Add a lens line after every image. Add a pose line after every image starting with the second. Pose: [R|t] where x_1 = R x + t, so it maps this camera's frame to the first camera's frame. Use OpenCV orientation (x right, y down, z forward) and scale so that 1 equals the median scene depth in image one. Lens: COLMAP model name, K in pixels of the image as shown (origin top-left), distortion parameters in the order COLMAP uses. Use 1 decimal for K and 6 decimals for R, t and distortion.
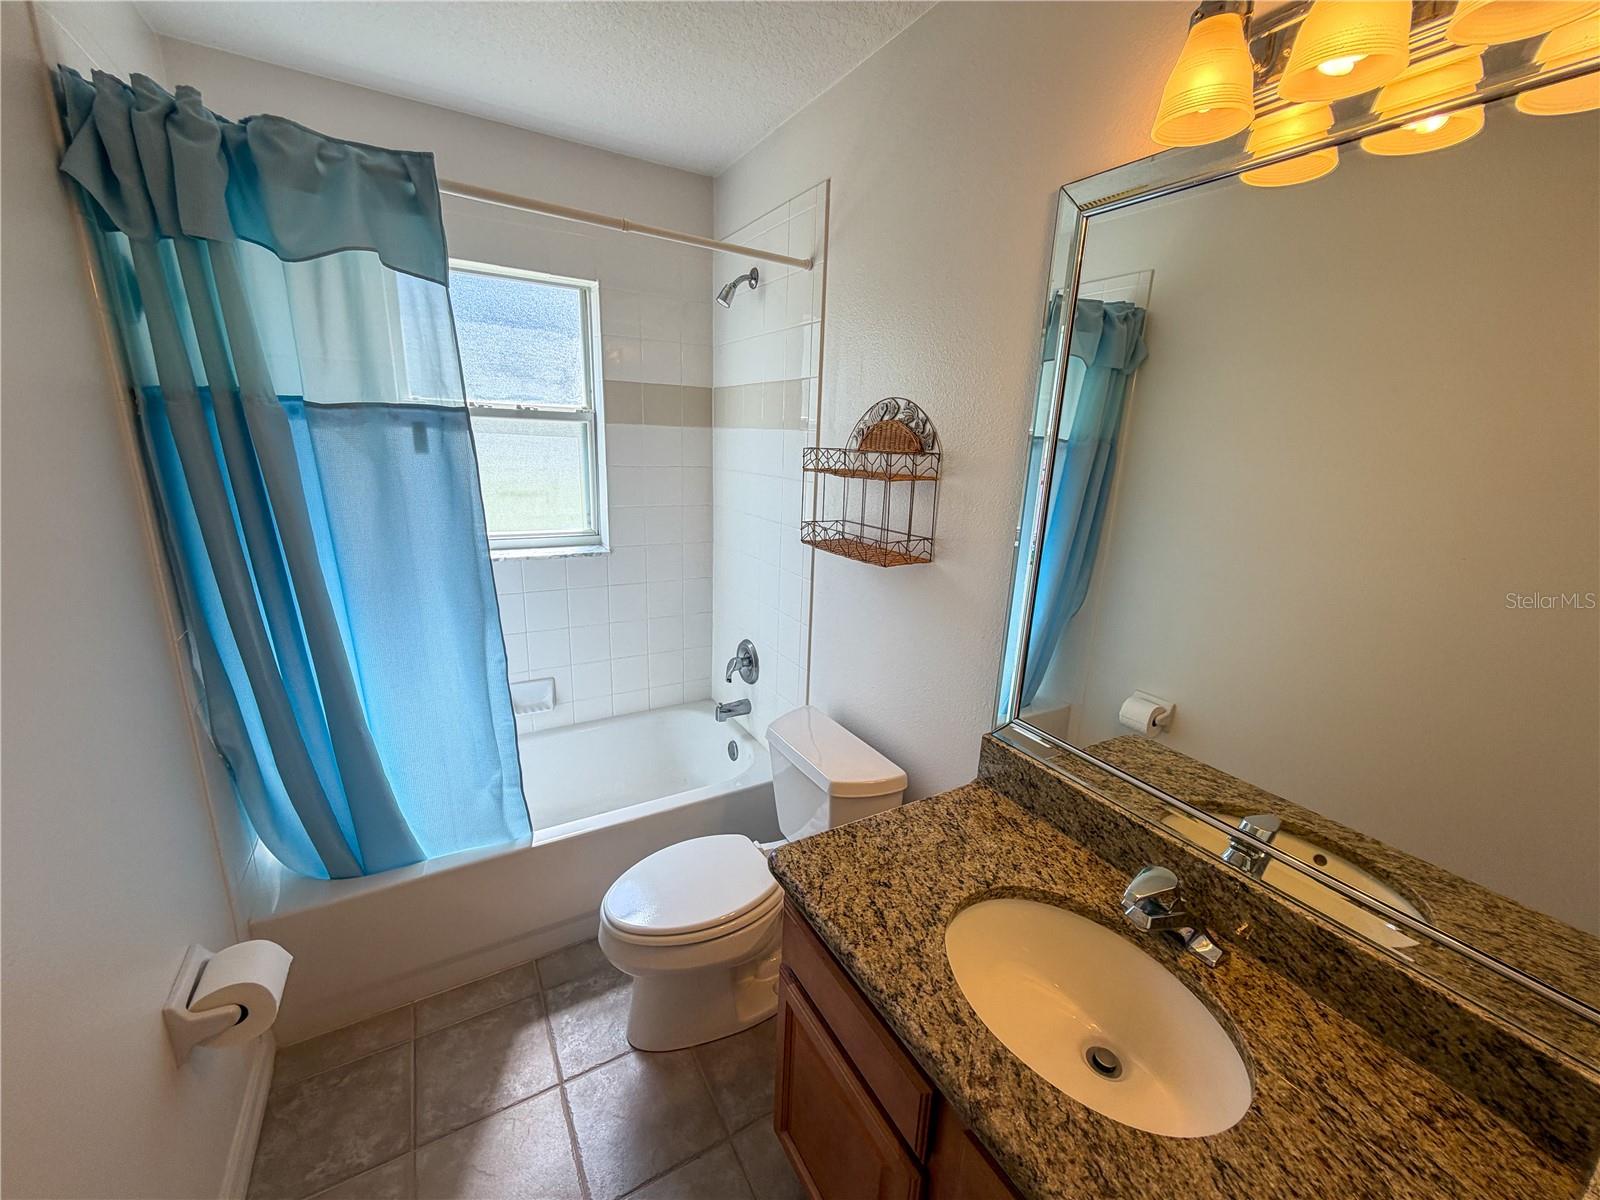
lens RADIAL K [[638.0, 0, 802.8], [0, 638.0, 600.3], [0, 0, 1]] dist [-0.000159, 0.000620]
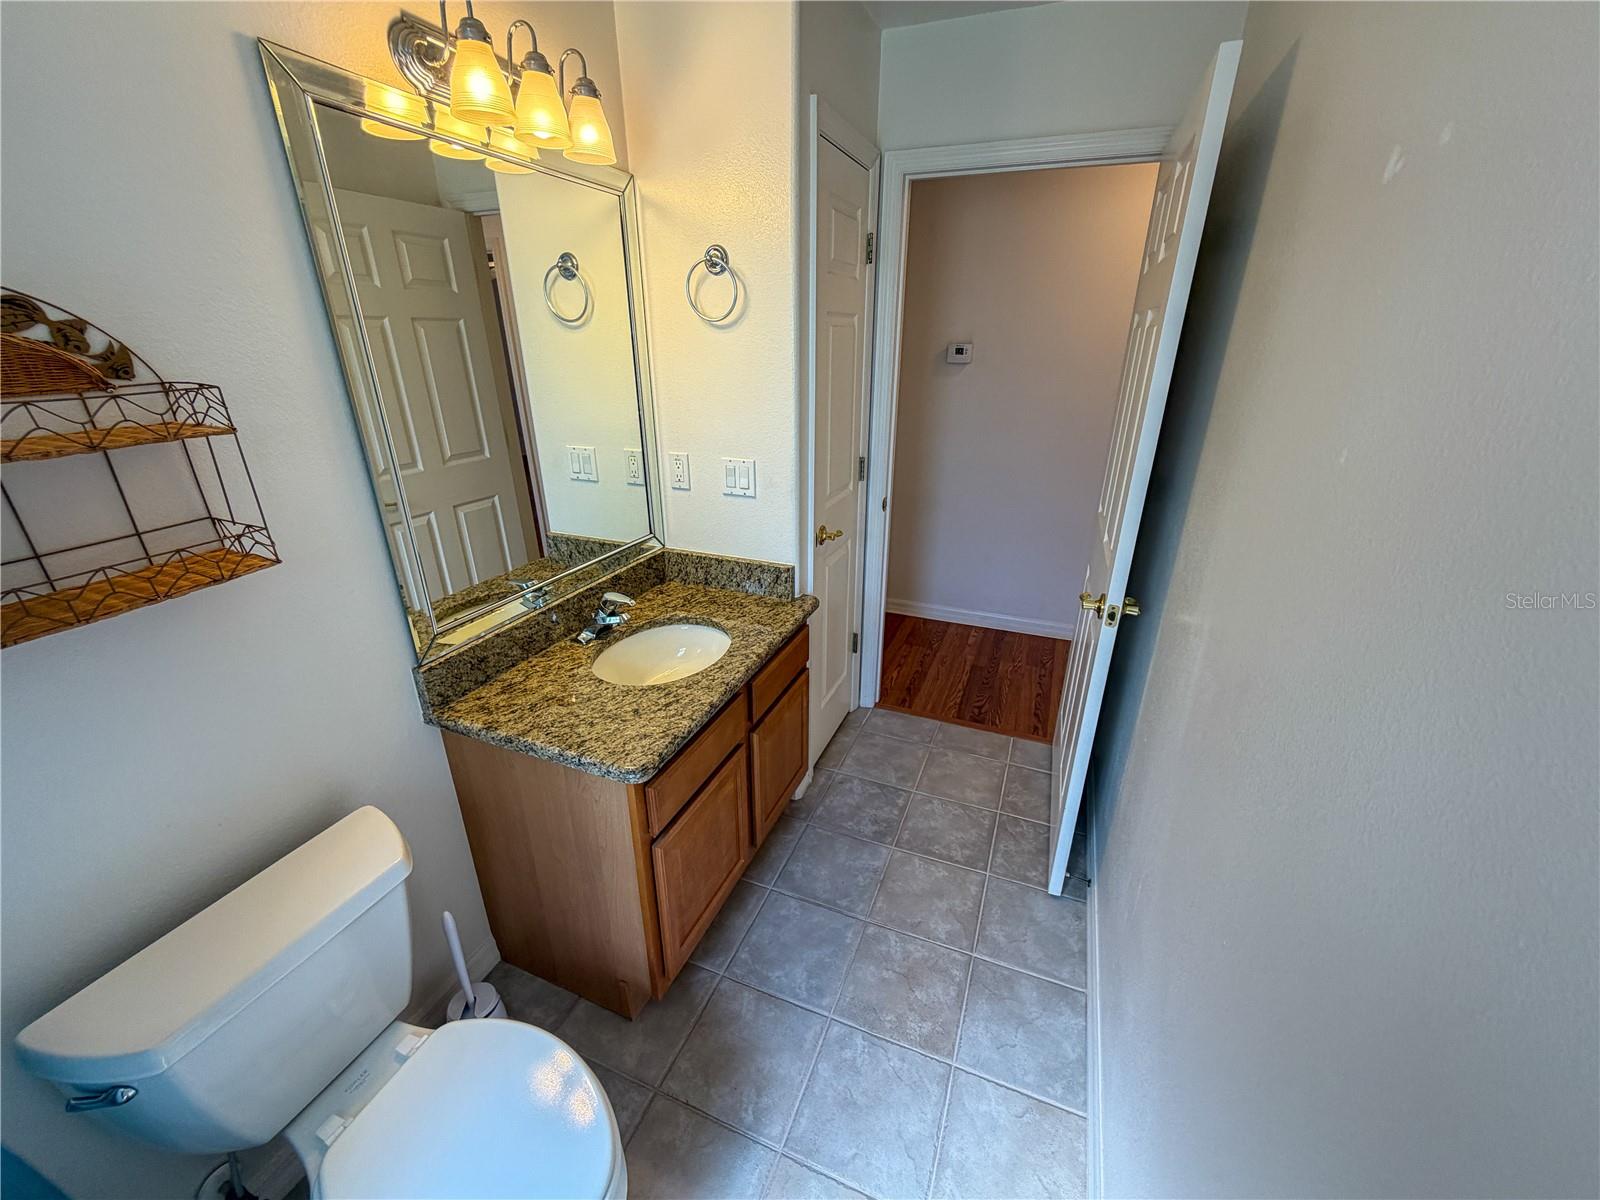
lens RADIAL K [[638.0, 0, 804.3], [0, 638.0, 602.7], [0, 0, 1]] dist [-0.000159, 0.000620]
pose [[-0.607893, -0.345464, 0.714927, -0.883808], [0.174925, 0.820002, 0.544975, -0.364030], [-0.774511, 0.456345, -0.438043, 1.137919]]
